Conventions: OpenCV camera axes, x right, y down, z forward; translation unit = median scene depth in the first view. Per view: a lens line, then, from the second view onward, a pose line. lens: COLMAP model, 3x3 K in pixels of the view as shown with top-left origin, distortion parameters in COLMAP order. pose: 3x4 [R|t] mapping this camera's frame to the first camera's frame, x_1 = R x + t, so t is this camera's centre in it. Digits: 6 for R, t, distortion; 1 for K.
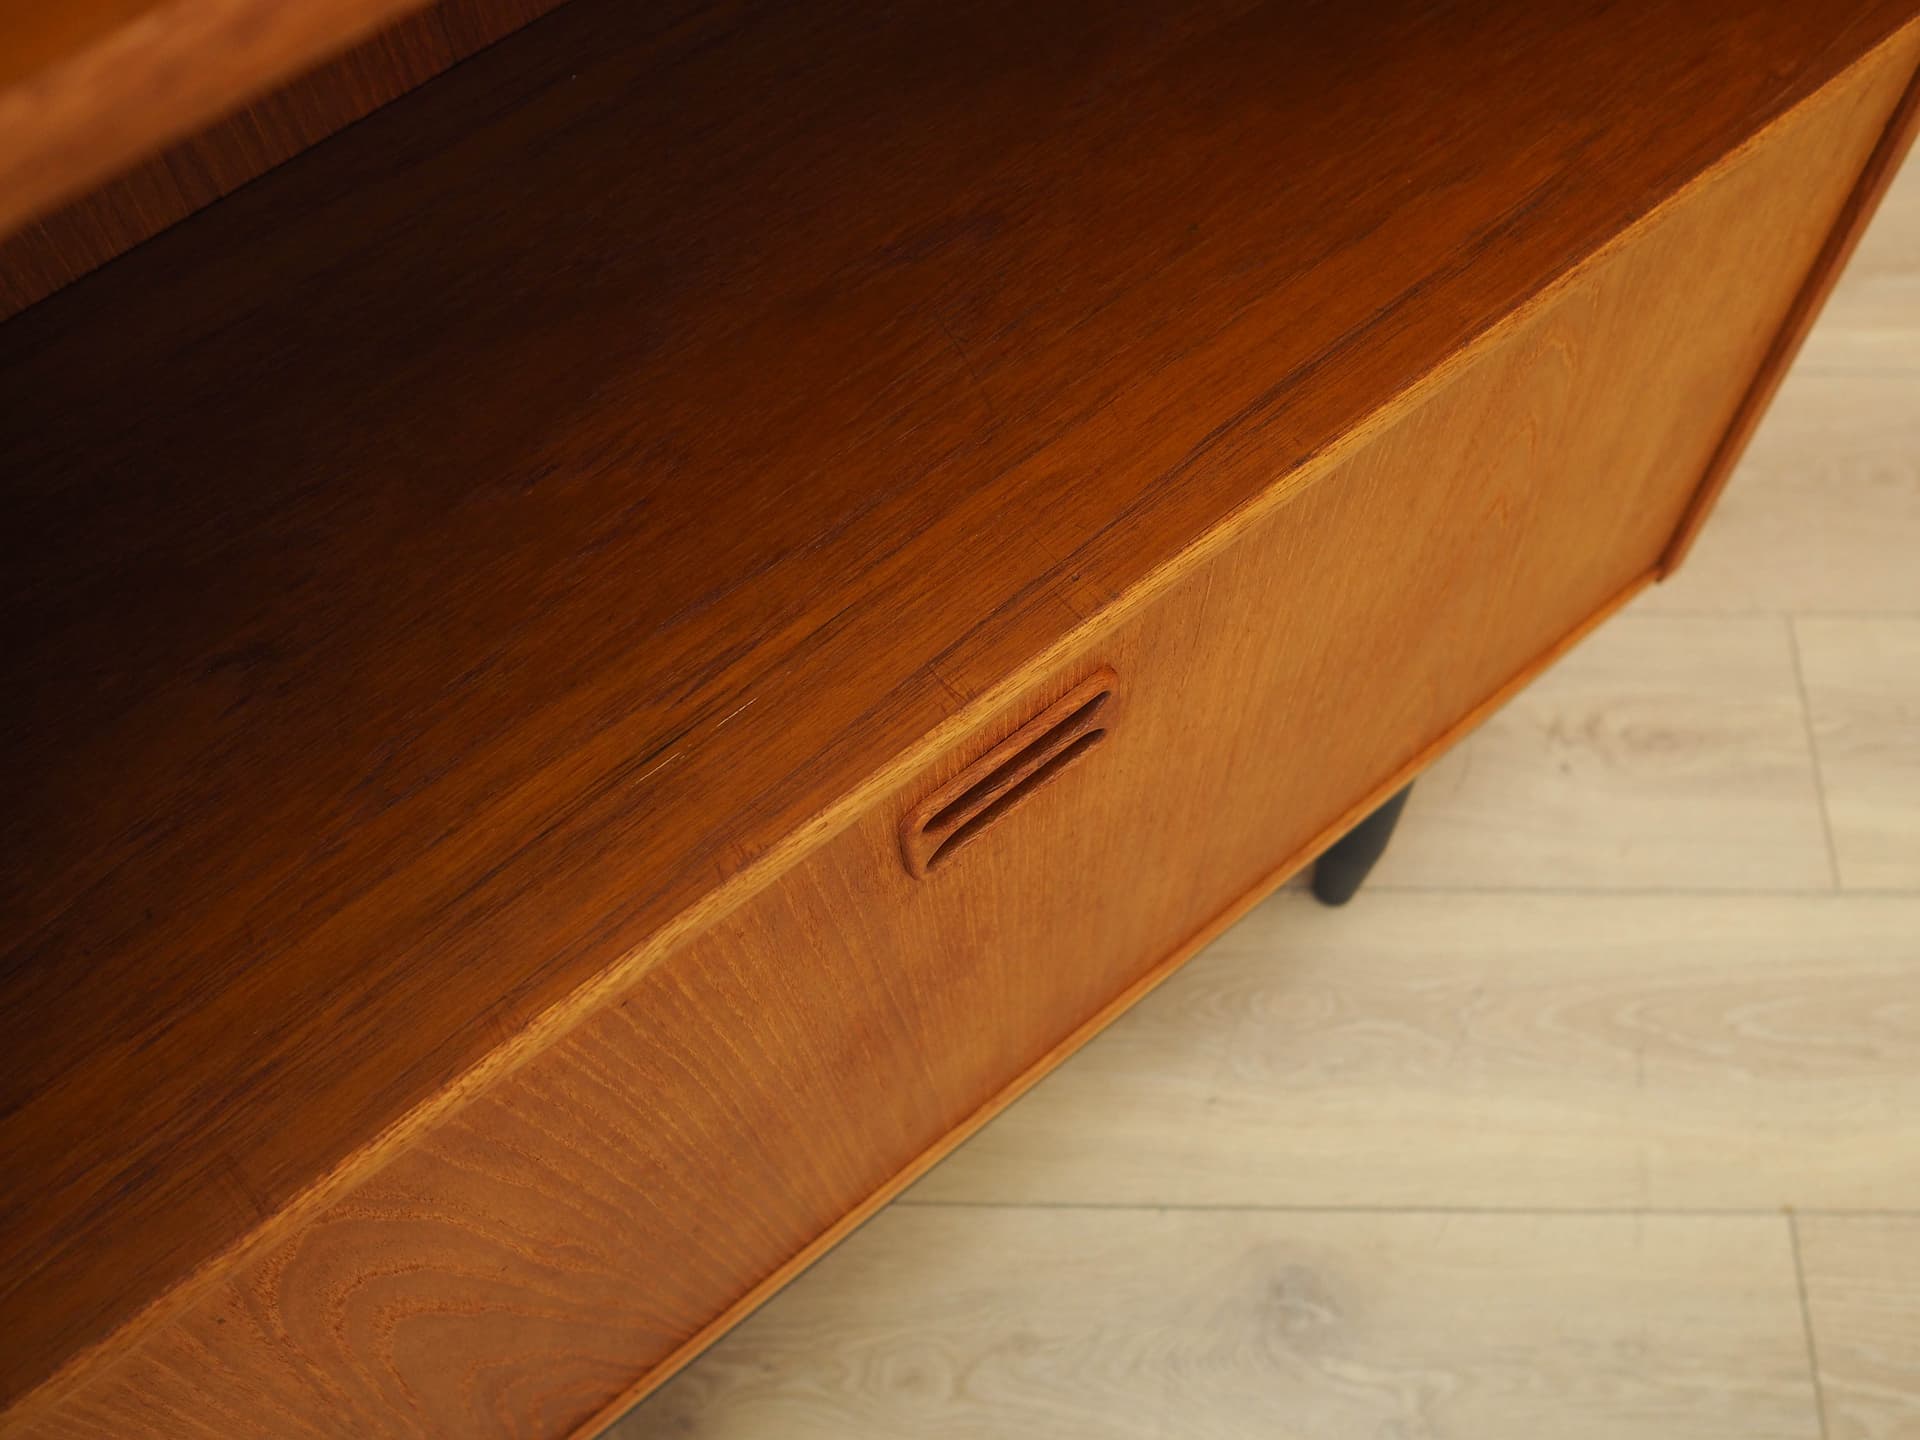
lens RADIAL K [[2077.3, 0, 966.3], [0, 2077.3, 754.8], [0, 0, 1]] dist [-0.016391, -0.003529]
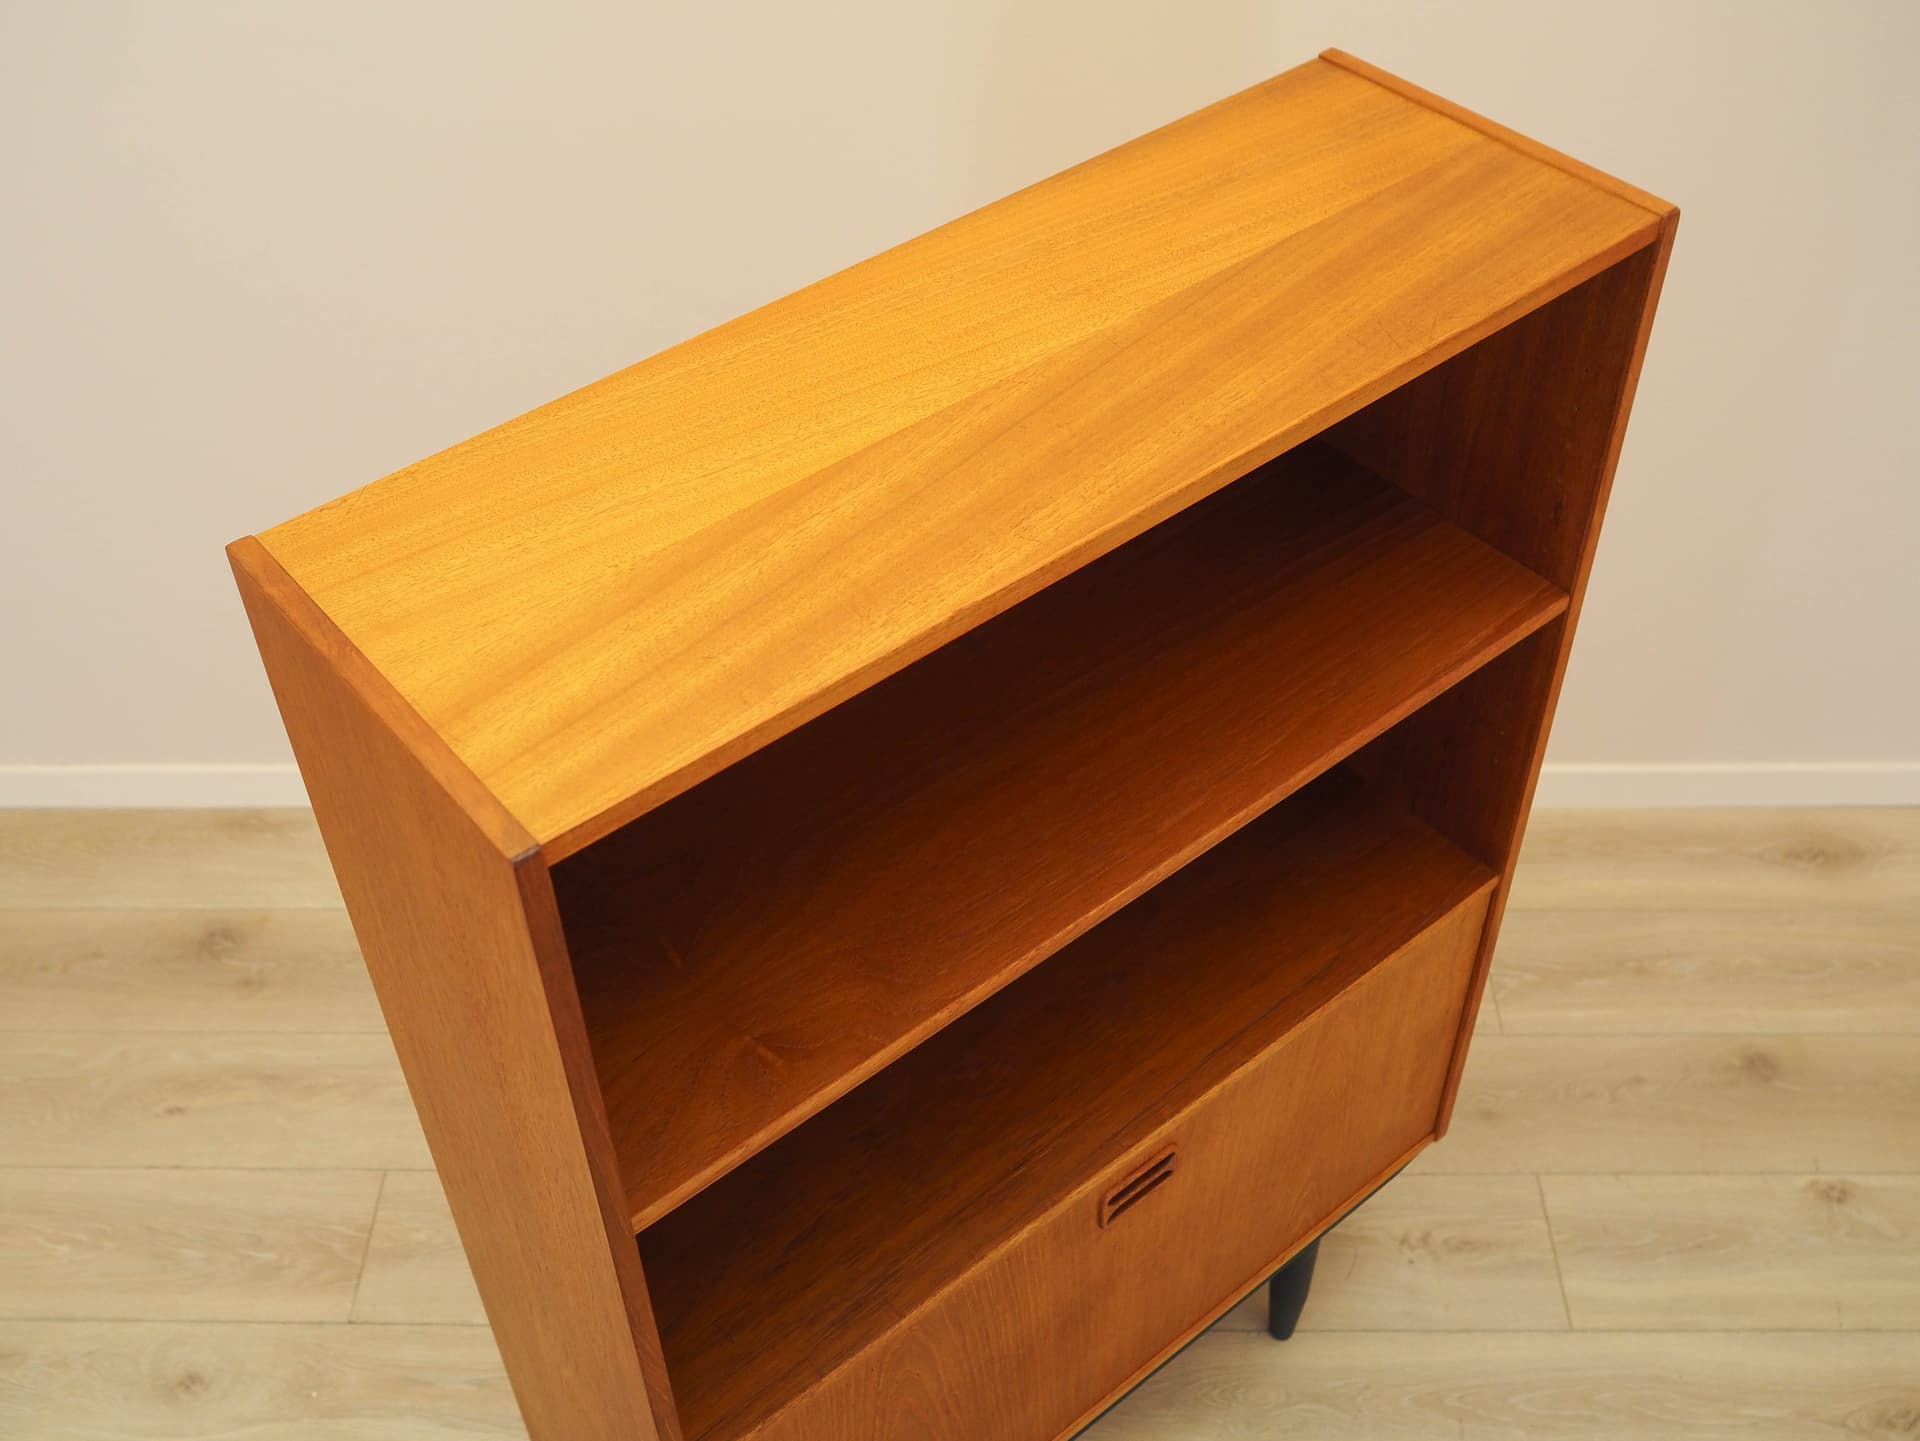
lens RADIAL K [[2077.3, 0, 966.3], [0, 2077.3, 755.3], [0, 0, 1]] dist [-0.016391, -0.003529]
pose [[0.999787, -0.005404, 0.019907, -0.249245], [0.011484, 0.947500, -0.319550, 0.335416], [-0.017135, 0.319711, 0.947360, -1.669502]]
